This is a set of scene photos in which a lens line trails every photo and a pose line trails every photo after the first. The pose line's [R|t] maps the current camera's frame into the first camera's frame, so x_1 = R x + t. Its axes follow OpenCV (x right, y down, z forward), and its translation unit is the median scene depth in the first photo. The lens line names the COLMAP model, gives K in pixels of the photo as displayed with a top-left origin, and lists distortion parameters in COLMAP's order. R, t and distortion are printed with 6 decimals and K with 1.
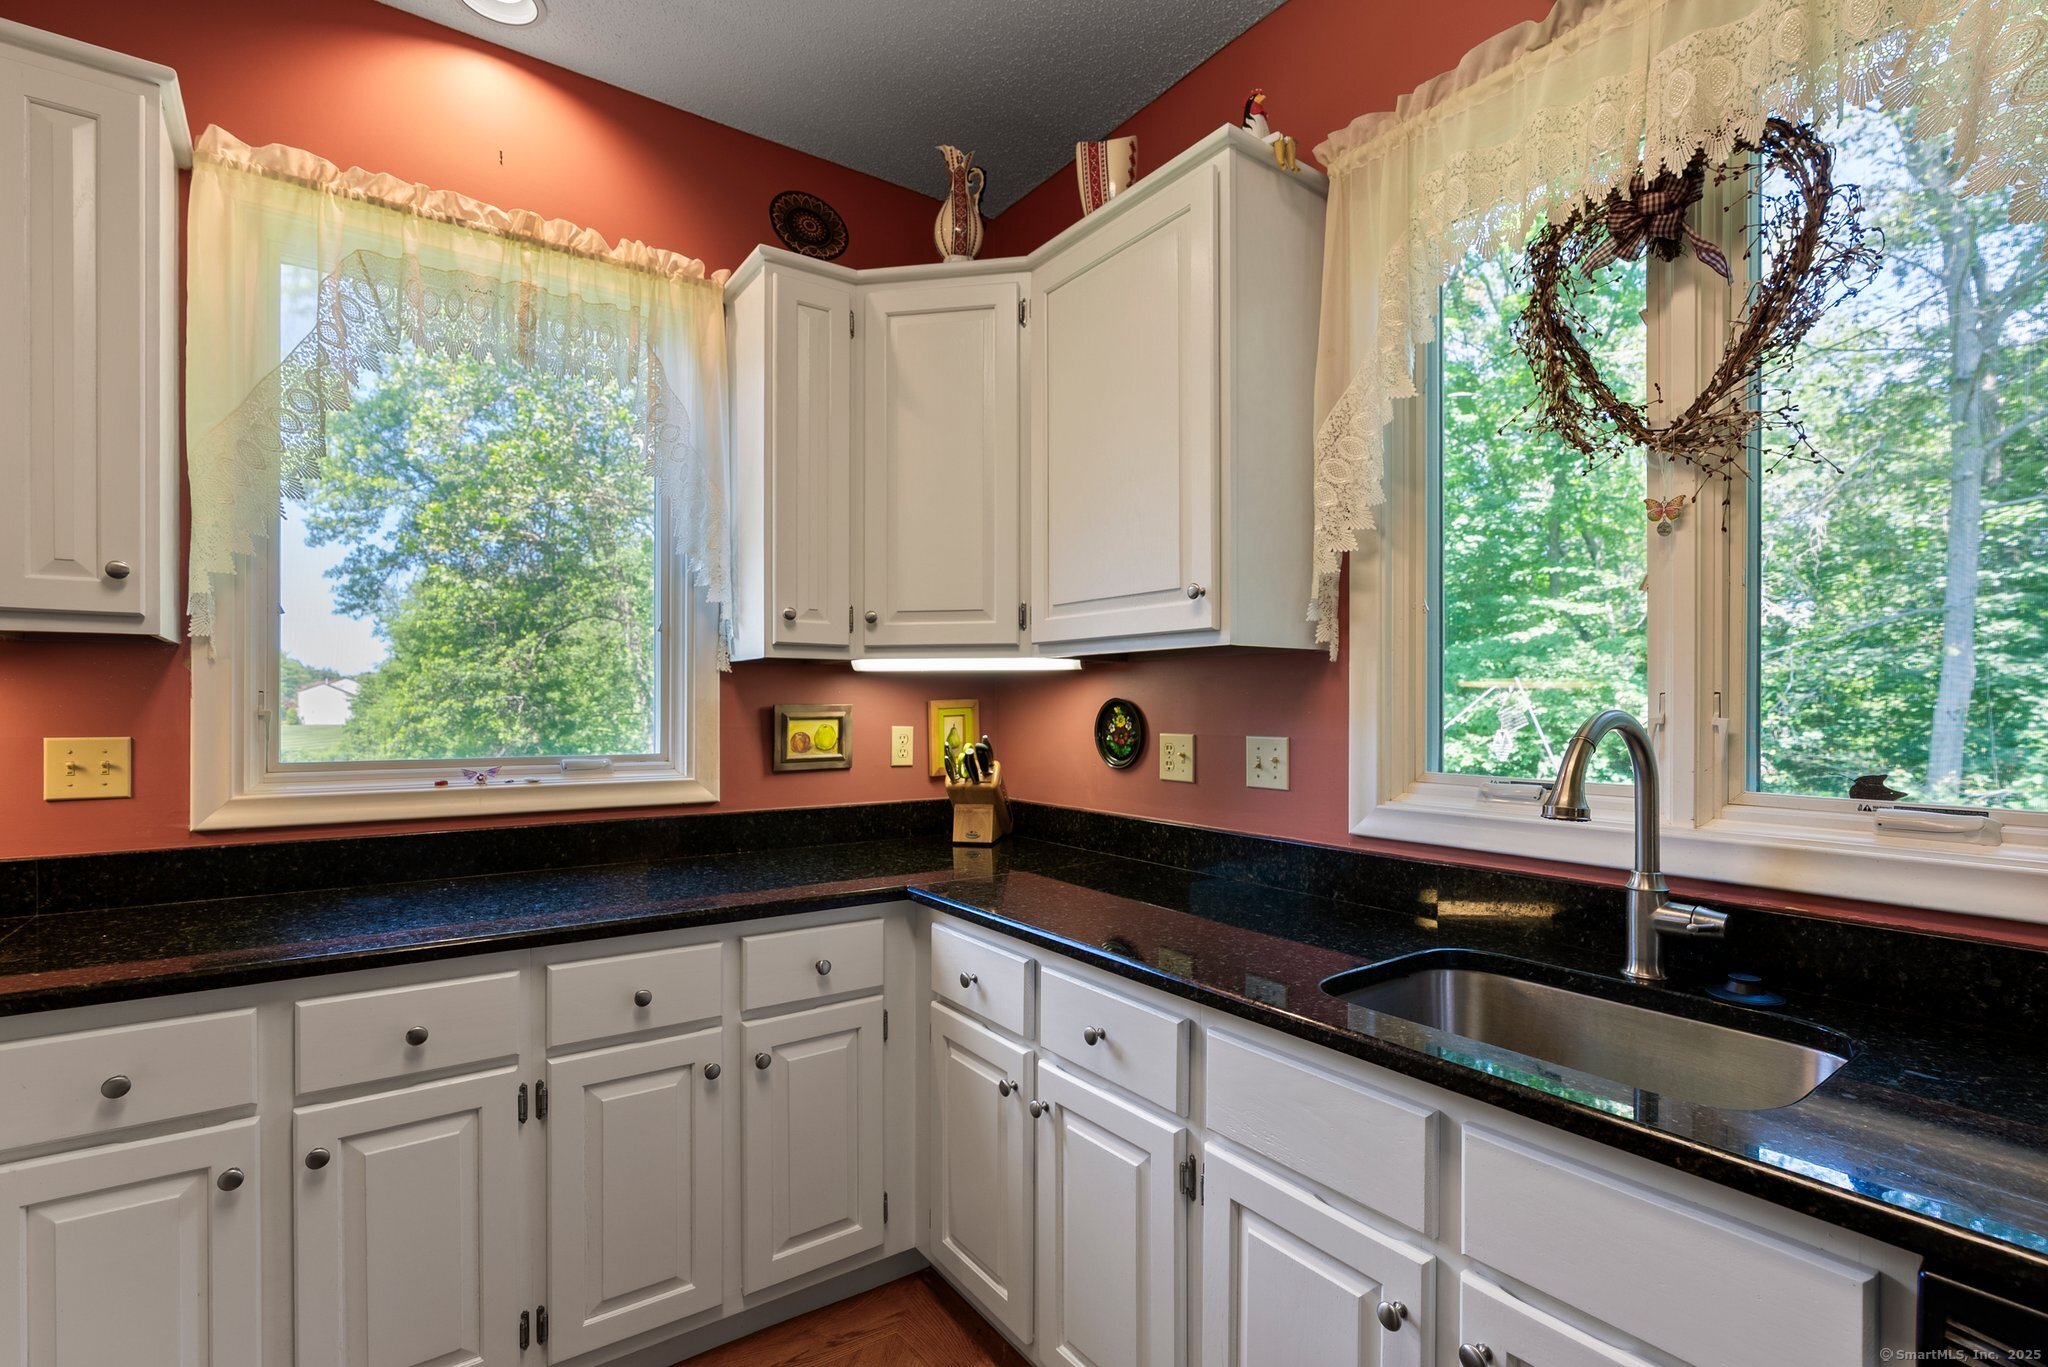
lens RADIAL K [[931.9, 0, 1005.0], [0, 931.9, 711.6], [0, 0, 1]] dist [-0.010921, 0.003072]
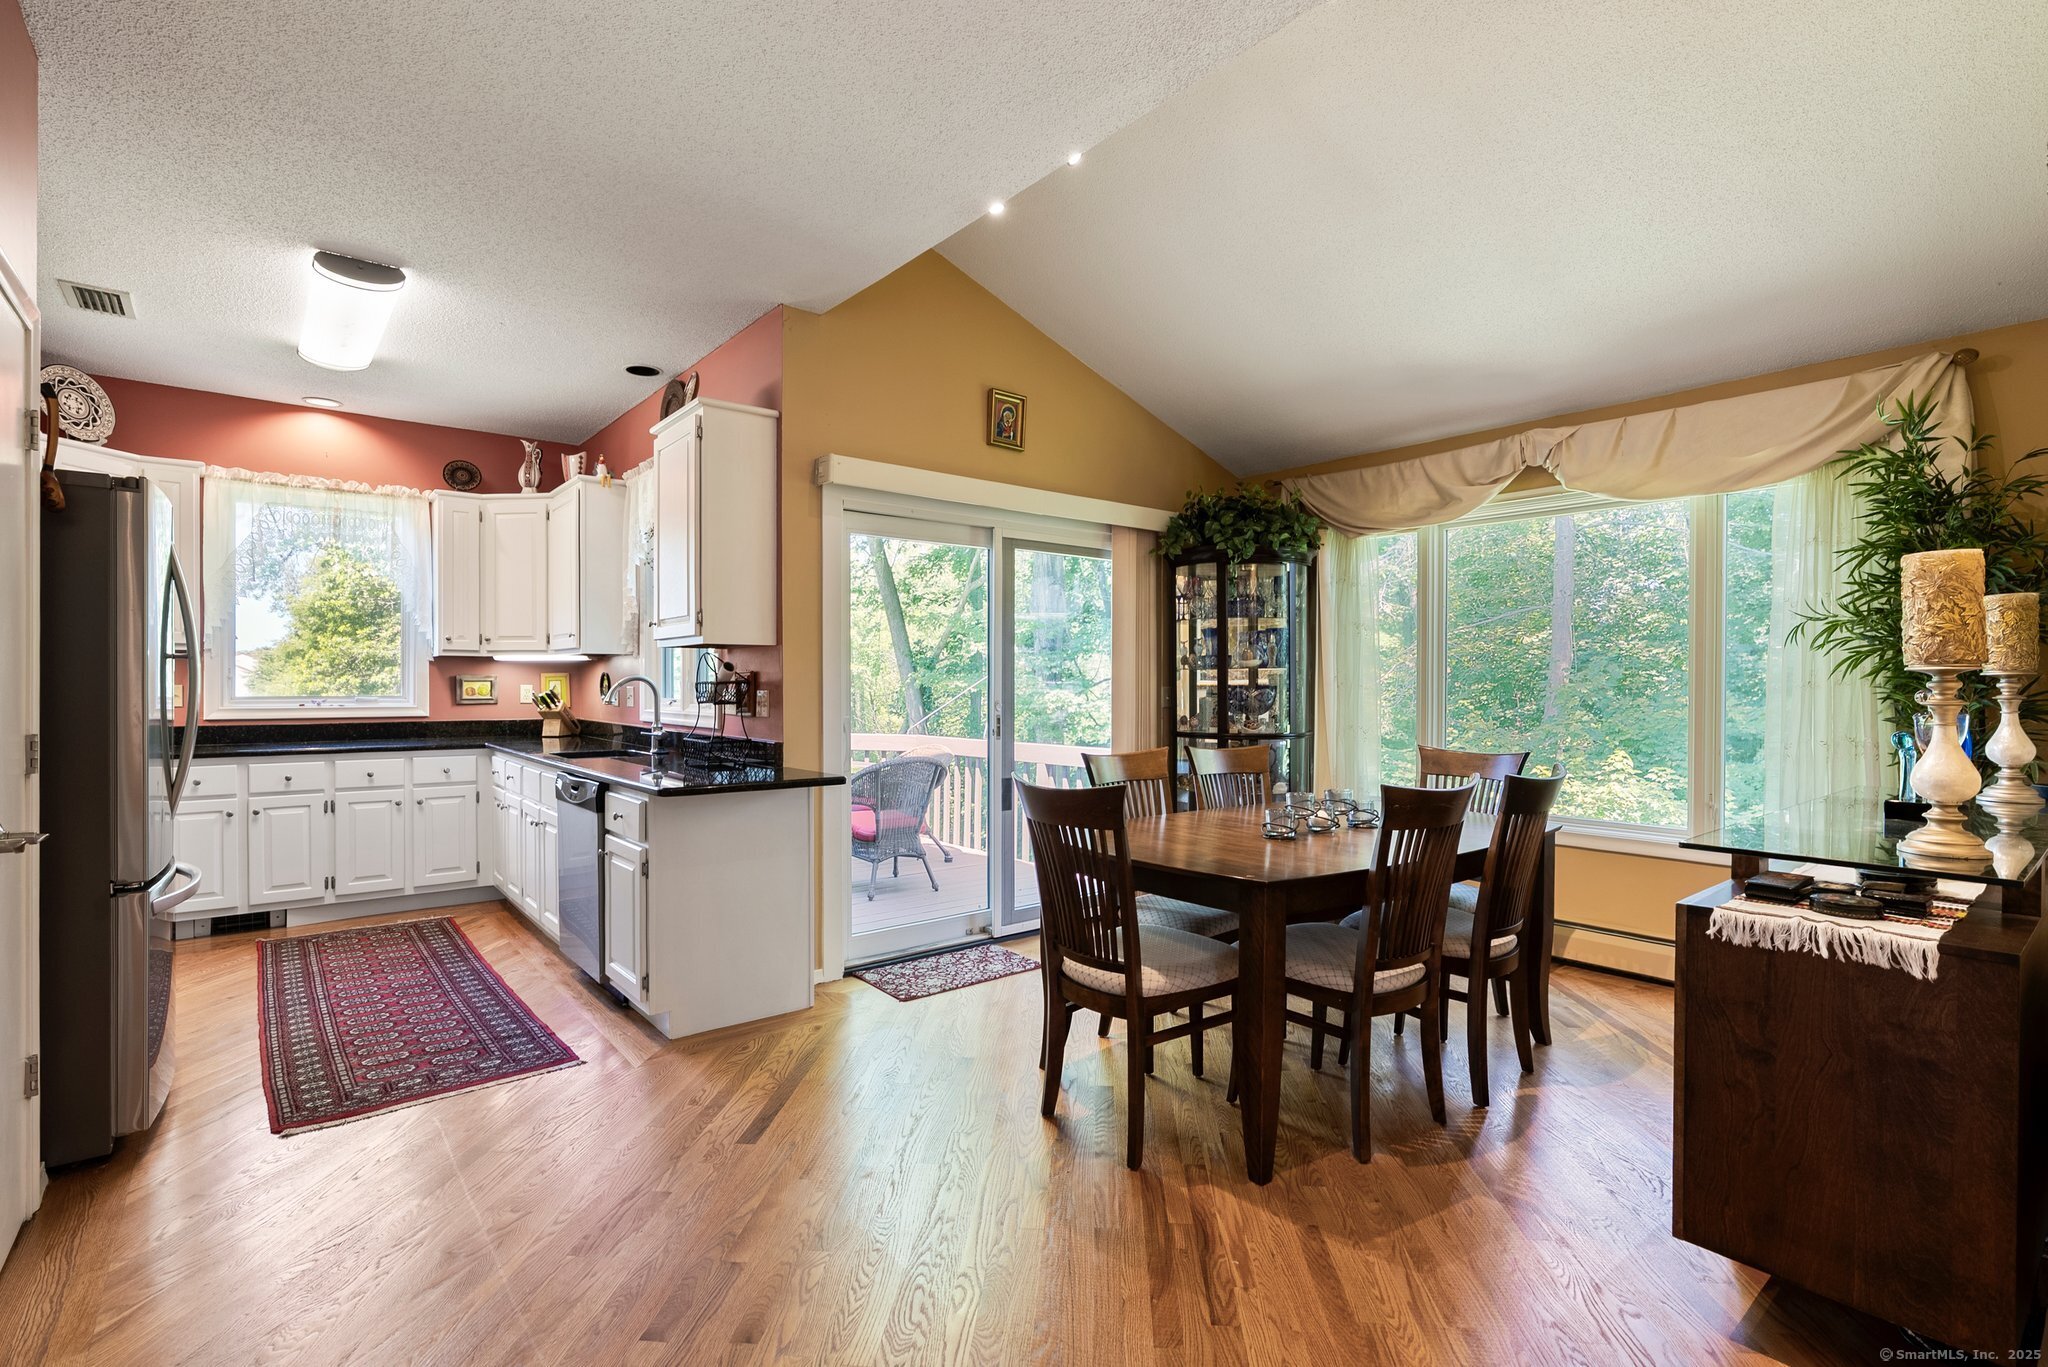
lens RADIAL K [[931.9, 0, 996.2], [0, 931.9, 689.6], [0, 0, 1]] dist [-0.010921, 0.003072]
pose [[0.997864, -0.000777, 0.065322, 0.266961], [0.000680, 0.999999, 0.001521, 0.007602], [-0.065323, -0.001474, 0.997863, -0.393432]]
